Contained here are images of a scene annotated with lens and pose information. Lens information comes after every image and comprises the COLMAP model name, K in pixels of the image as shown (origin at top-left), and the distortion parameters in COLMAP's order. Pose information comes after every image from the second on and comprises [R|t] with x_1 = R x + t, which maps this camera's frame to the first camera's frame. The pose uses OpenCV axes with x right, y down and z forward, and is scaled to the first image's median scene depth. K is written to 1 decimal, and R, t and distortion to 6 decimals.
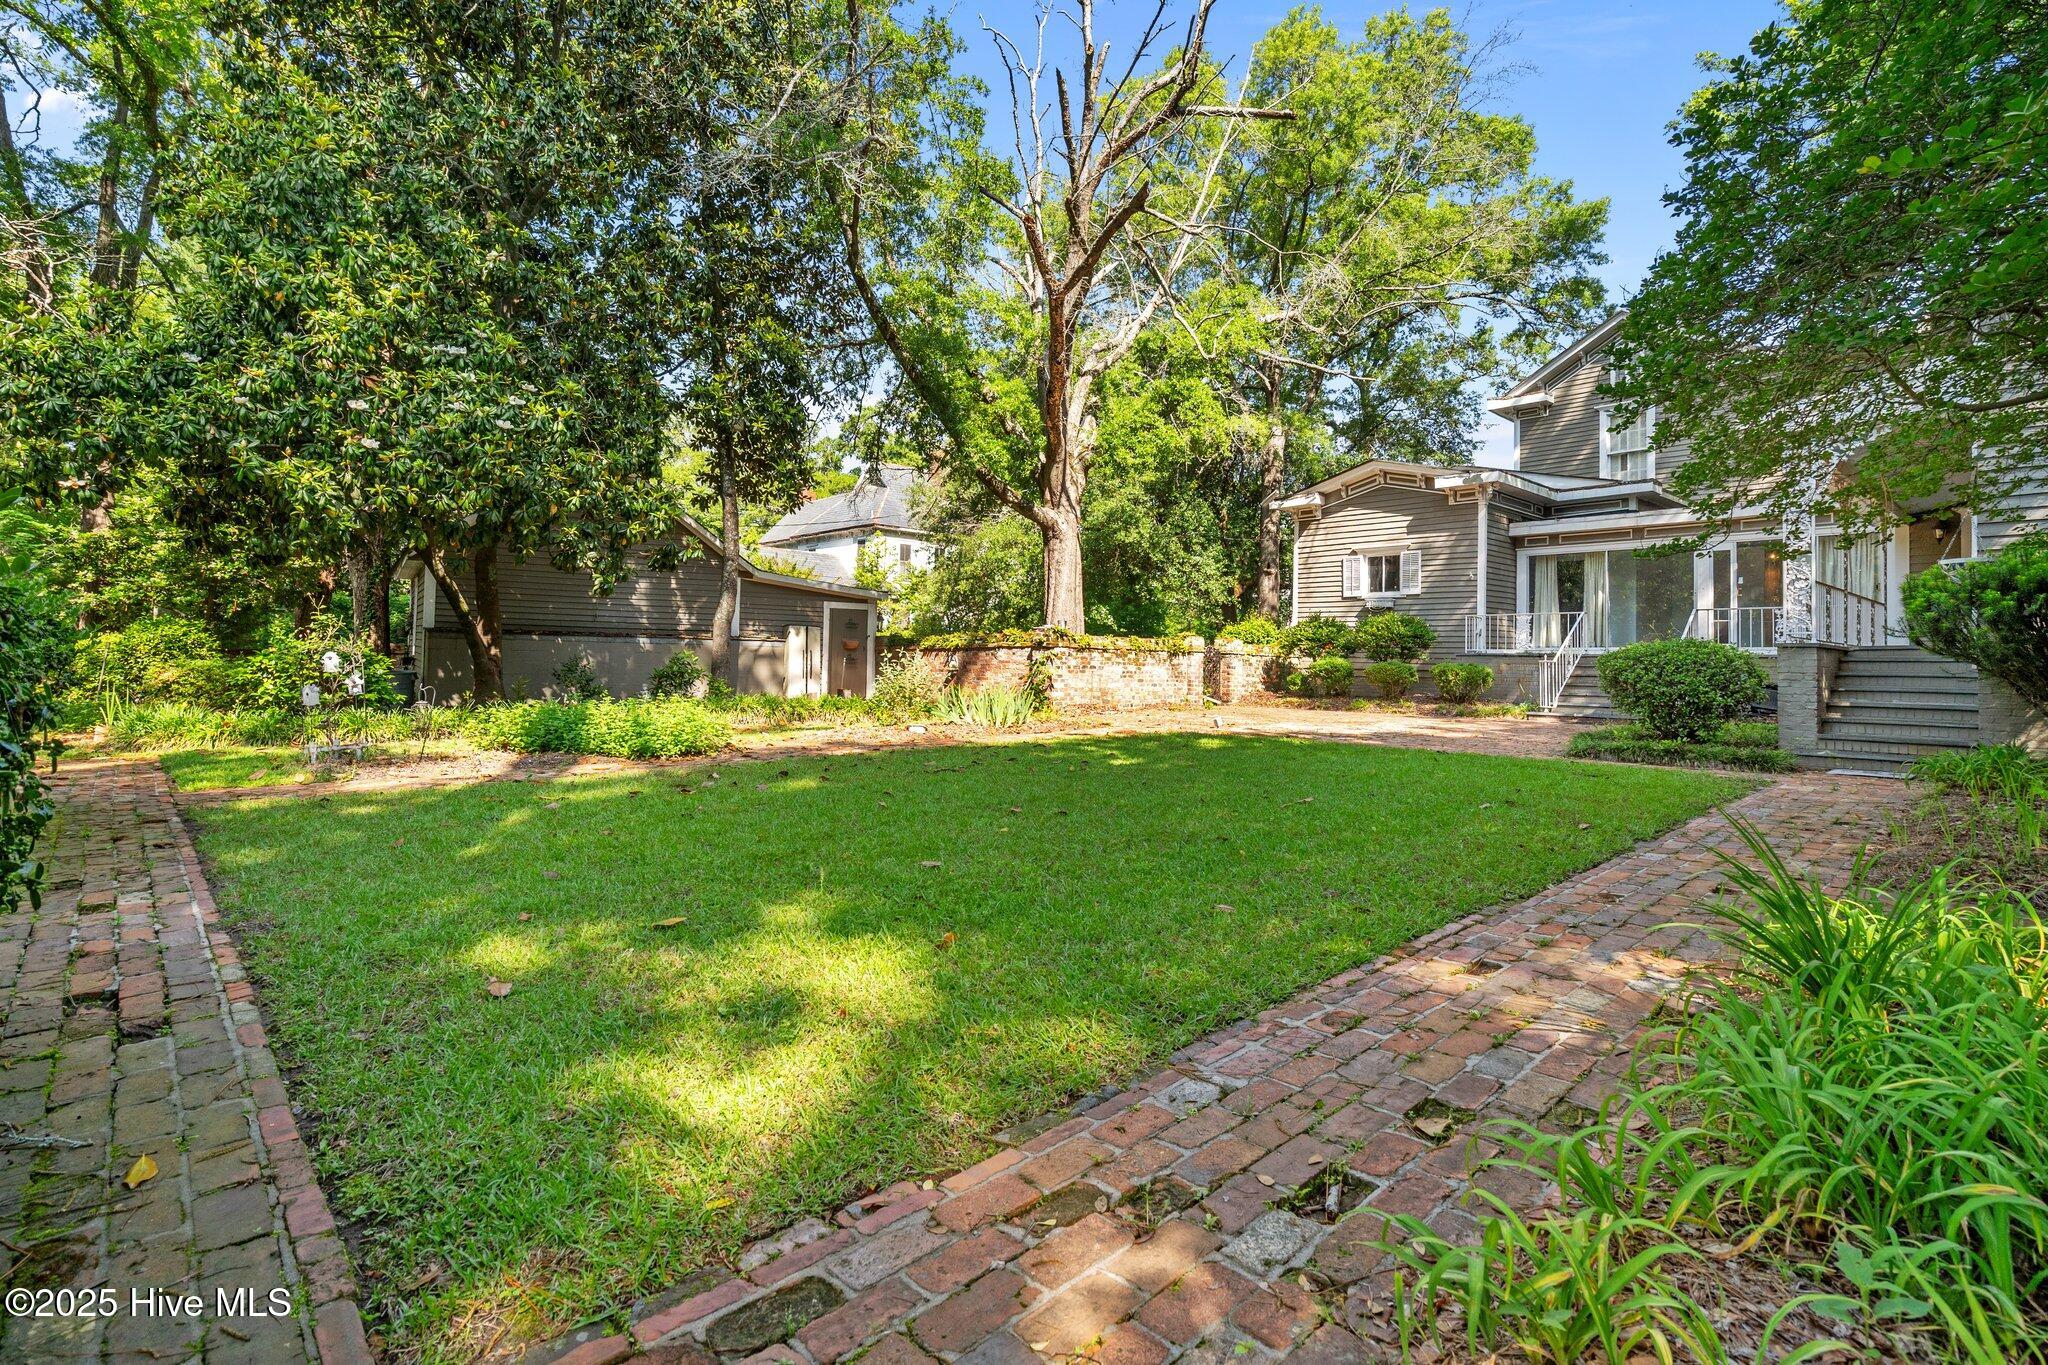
lens RADIAL K [[965.0, 0, 1006.3], [0, 965.0, 644.0], [0, 0, 1]] dist [-0.002586, 0.001090]
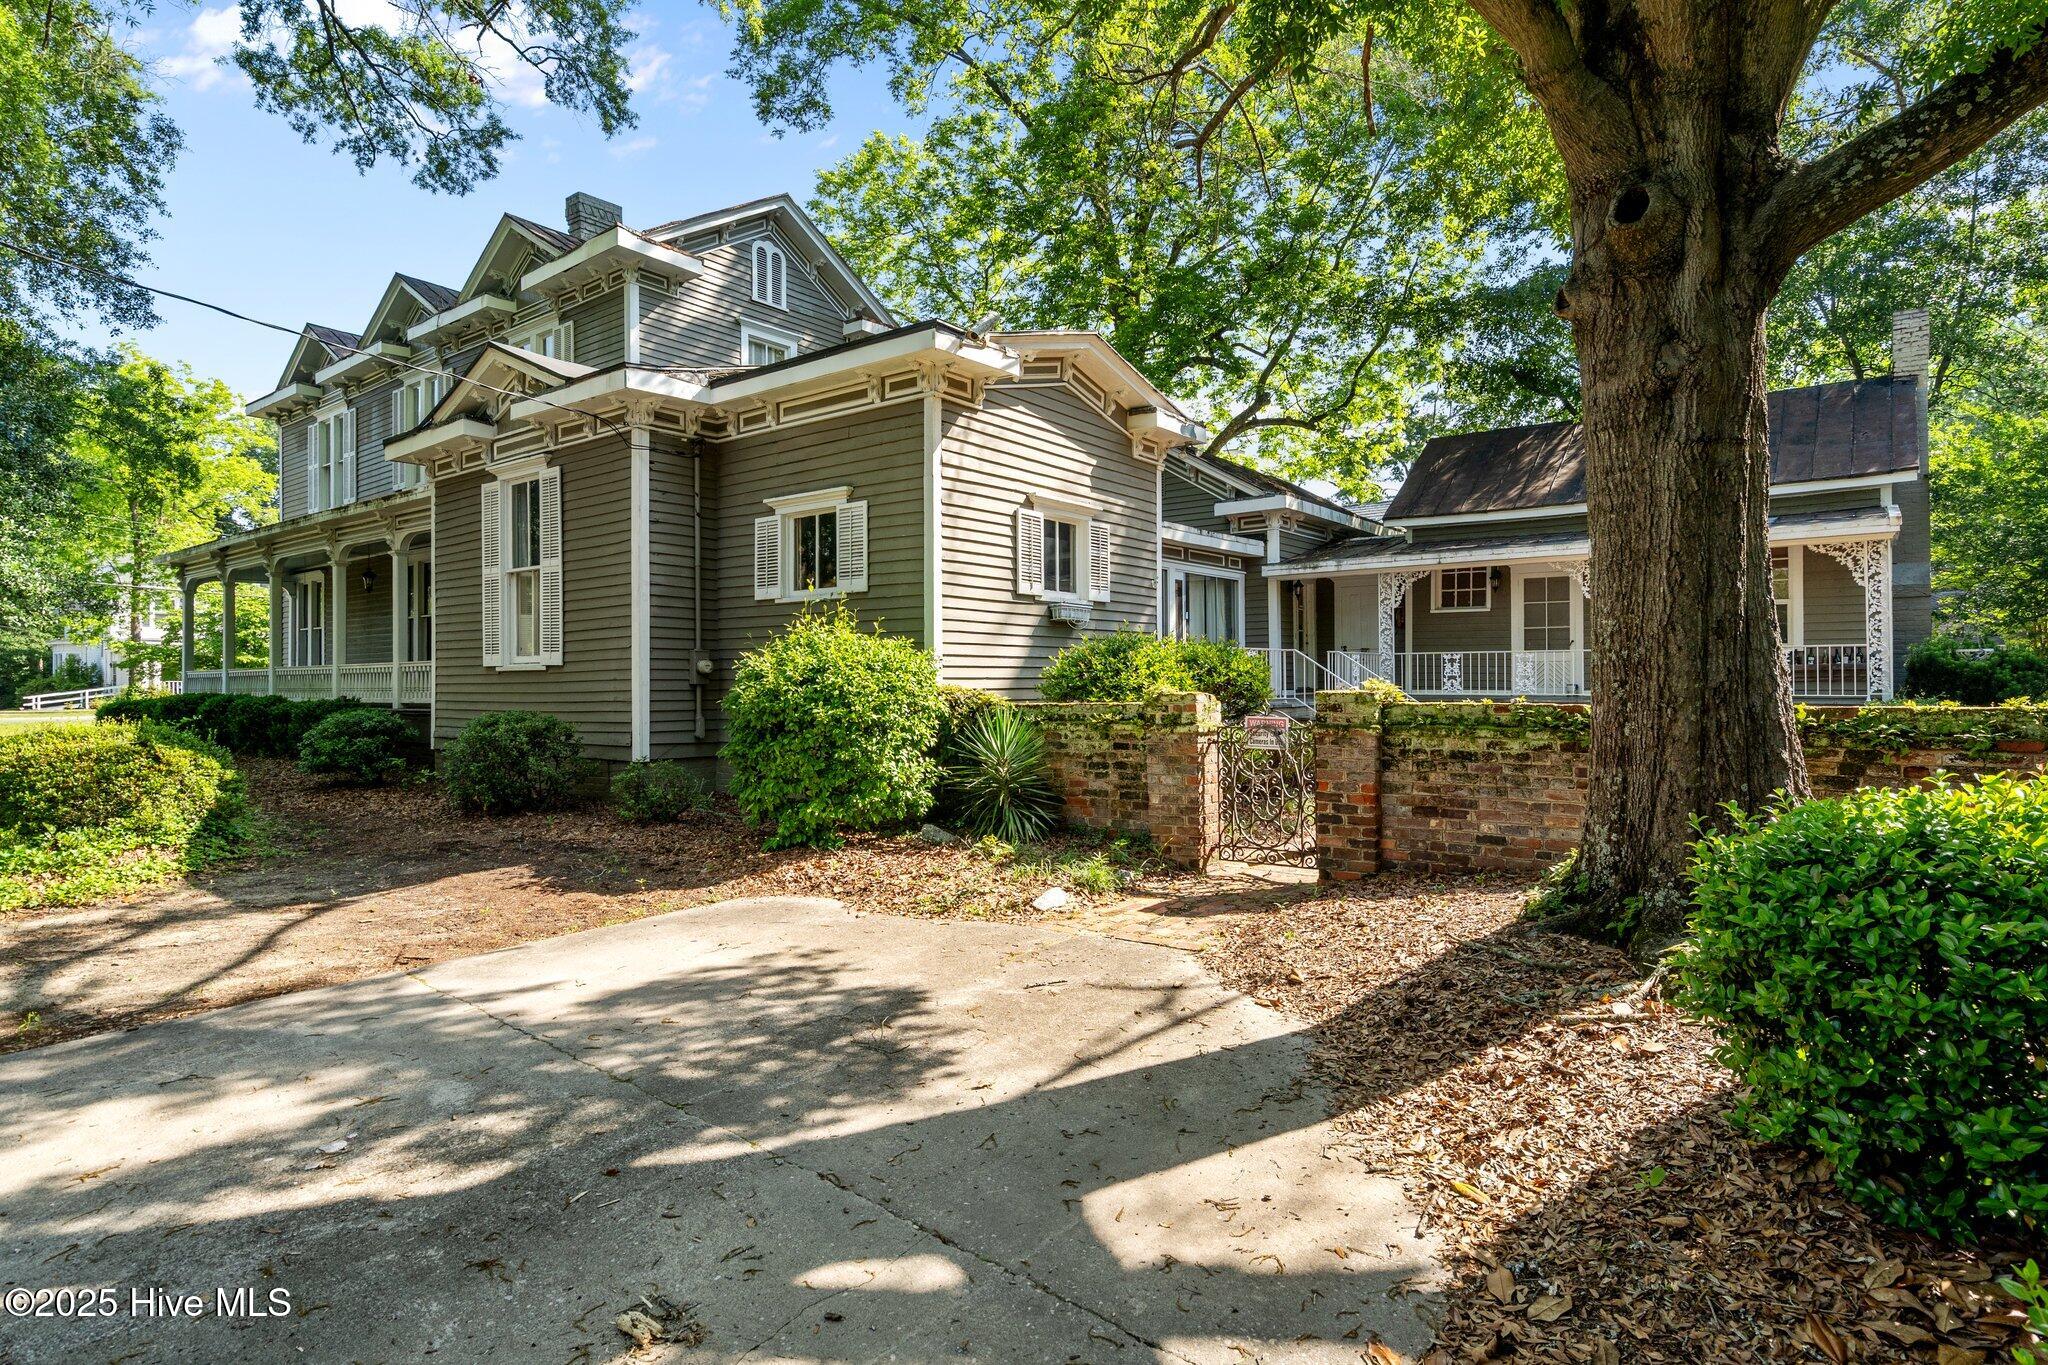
lens RADIAL K [[1048.1, 0, 1027.3], [0, 1048.1, 672.6], [0, 0, 1]] dist [0.005097, -0.000026]
pose [[-0.183857, -0.014320, 0.982849, -0.159914], [-0.018387, 0.999769, 0.011127, -0.016619], [-0.982781, -0.016025, -0.184078, 1.136083]]
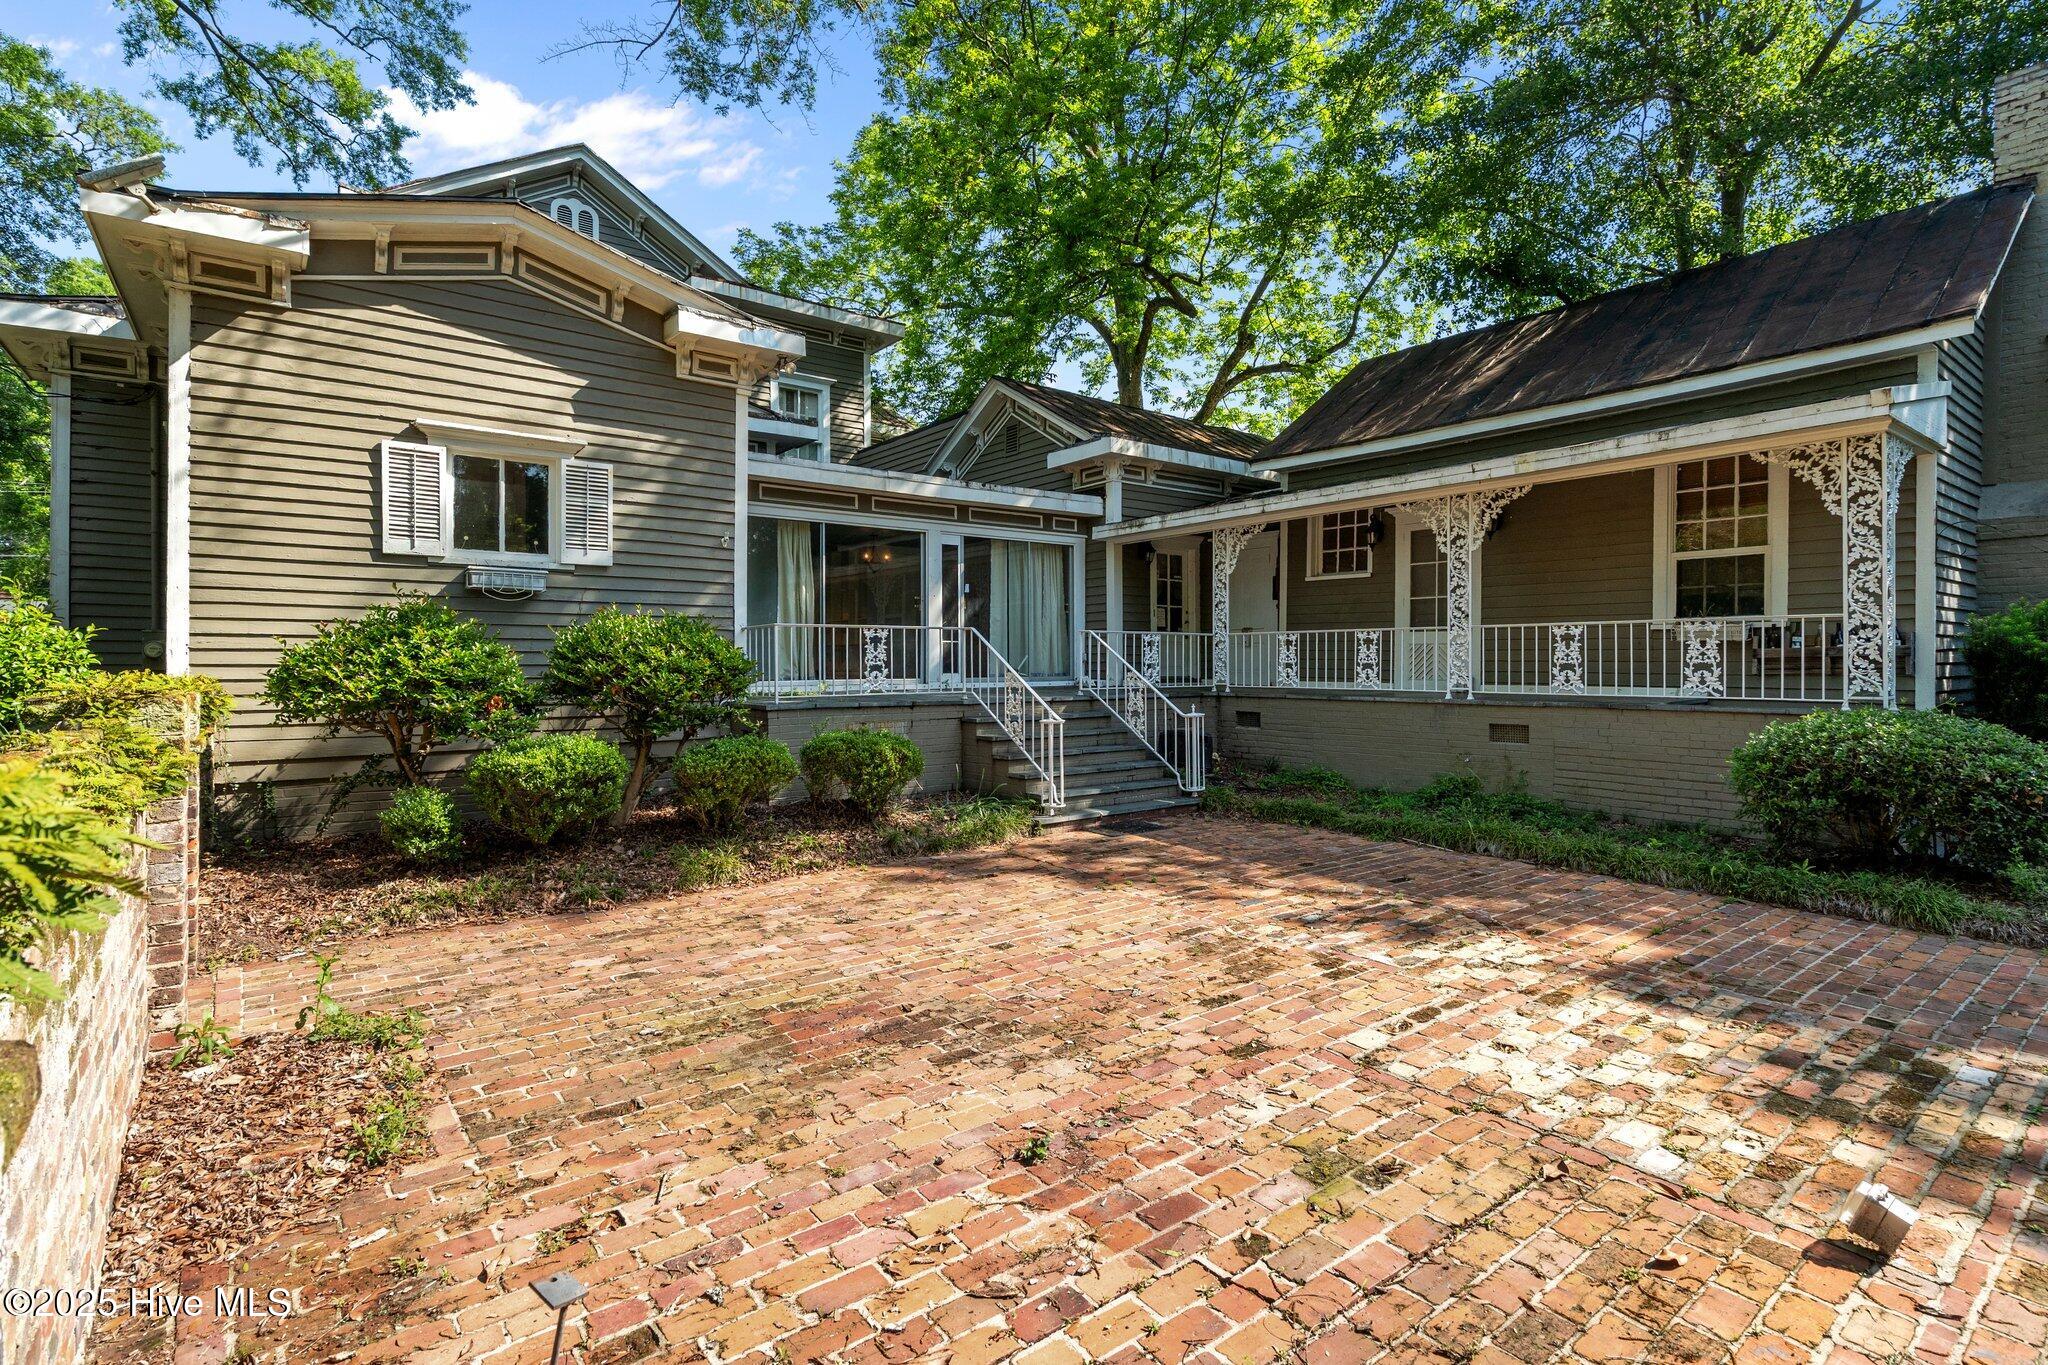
lens RADIAL K [[965.0, 0, 1013.2], [0, 965.0, 662.9], [0, 0, 1]] dist [-0.002586, 0.001090]
pose [[0.076904, -0.021147, 0.996814, 0.013773], [-0.017538, 0.999592, 0.022559, -0.021255], [-0.996884, -0.019217, 0.076502, 0.772849]]
